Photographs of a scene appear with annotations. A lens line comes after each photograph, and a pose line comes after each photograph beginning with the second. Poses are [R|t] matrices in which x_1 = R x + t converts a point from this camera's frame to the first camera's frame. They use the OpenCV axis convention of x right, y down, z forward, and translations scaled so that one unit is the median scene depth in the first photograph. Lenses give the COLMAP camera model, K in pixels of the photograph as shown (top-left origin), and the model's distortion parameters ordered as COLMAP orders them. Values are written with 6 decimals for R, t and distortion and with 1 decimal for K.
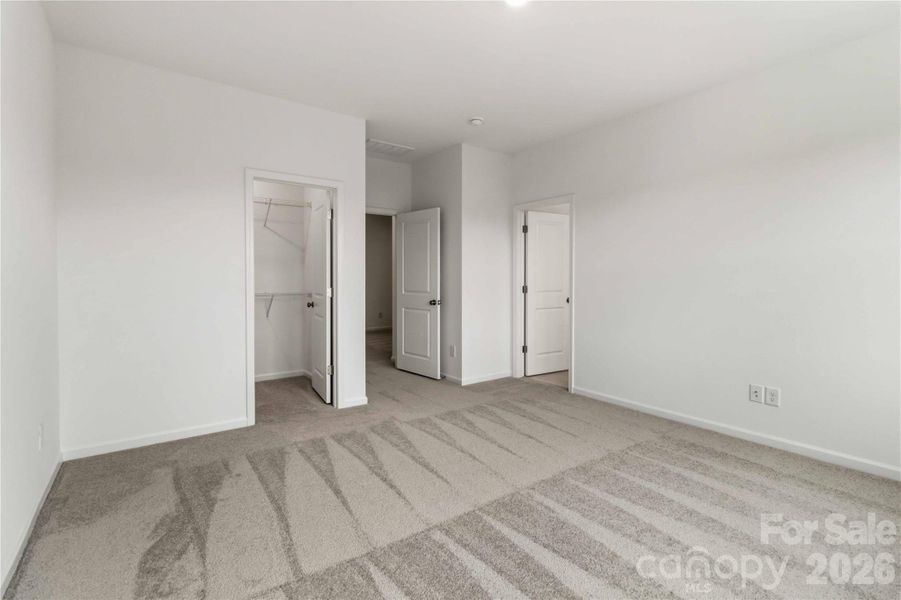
lens RADIAL K [[421.8, 0, 450.2], [0, 421.8, 274.8], [0, 0, 1]] dist [0.001174, 0.000614]
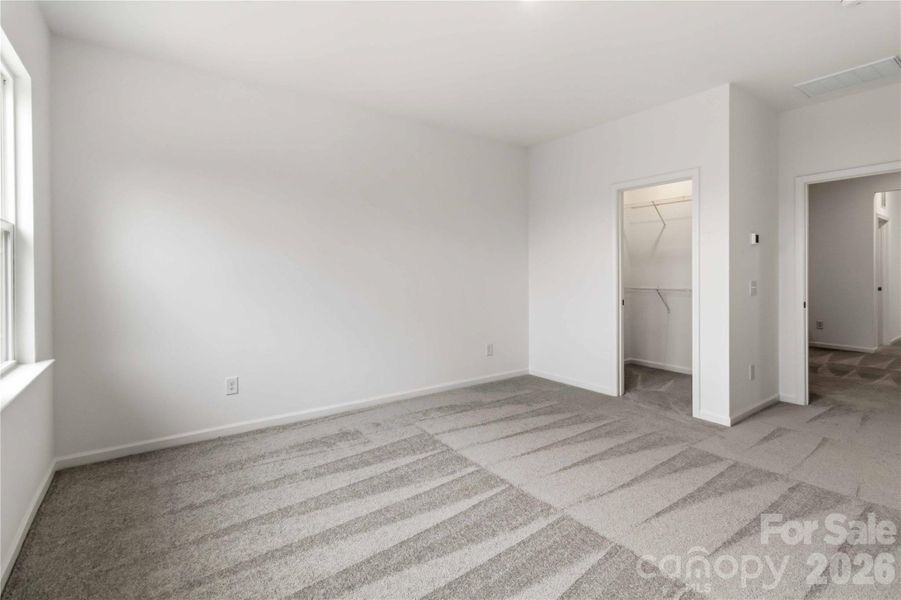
lens RADIAL K [[421.8, 0, 450.2], [0, 421.8, 274.8], [0, 0, 1]] dist [0.001174, 0.000614]
pose [[-0.005720, 0.000903, -0.999983, 0.826959], [0.004838, 0.999988, 0.000875, 0.008858], [0.999972, -0.004833, -0.005724, 0.610850]]
